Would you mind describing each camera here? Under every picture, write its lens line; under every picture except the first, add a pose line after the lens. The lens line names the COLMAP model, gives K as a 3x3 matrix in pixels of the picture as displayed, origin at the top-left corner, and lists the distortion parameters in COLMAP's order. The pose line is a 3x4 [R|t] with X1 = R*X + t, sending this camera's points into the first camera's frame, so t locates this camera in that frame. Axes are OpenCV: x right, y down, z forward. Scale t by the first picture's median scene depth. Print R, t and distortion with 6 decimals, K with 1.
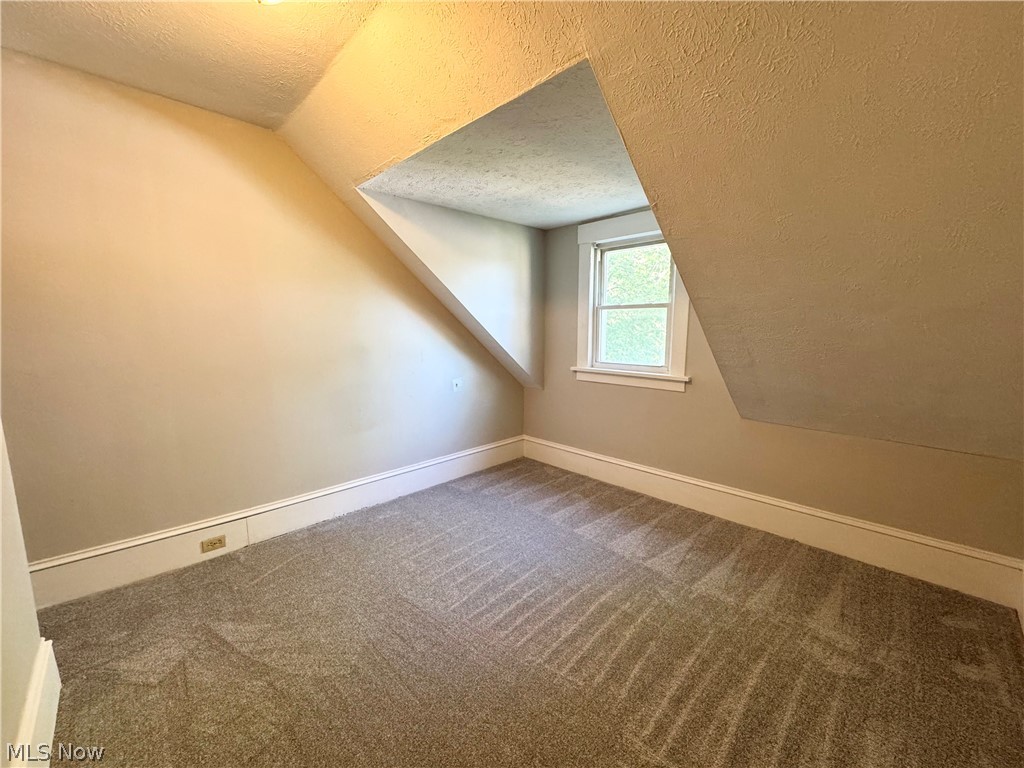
lens RADIAL K [[407.7, 0, 511.3], [0, 407.7, 381.6], [0, 0, 1]] dist [0.000606, 0.000285]
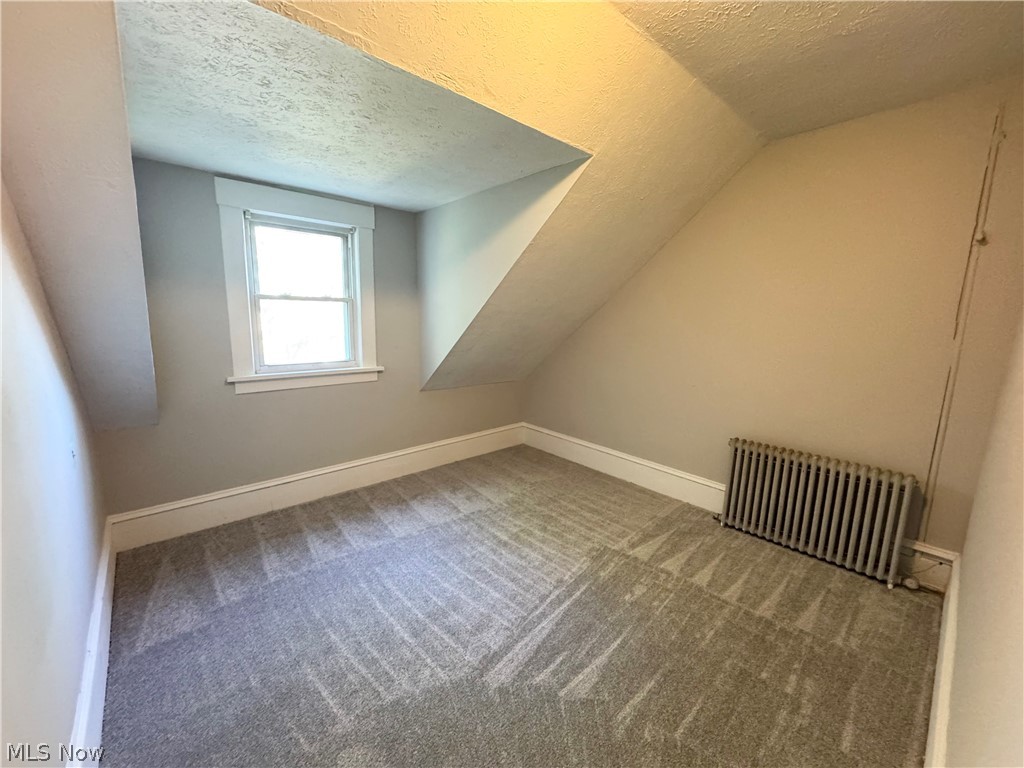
lens RADIAL K [[407.7, 0, 511.3], [0, 407.7, 381.6], [0, 0, 1]] dist [0.000606, 0.000285]
pose [[0.042007, -0.155546, 0.986935, -0.651488], [0.116075, 0.981878, 0.149809, -0.095302], [-0.992352, 0.108265, 0.059301, 0.569871]]
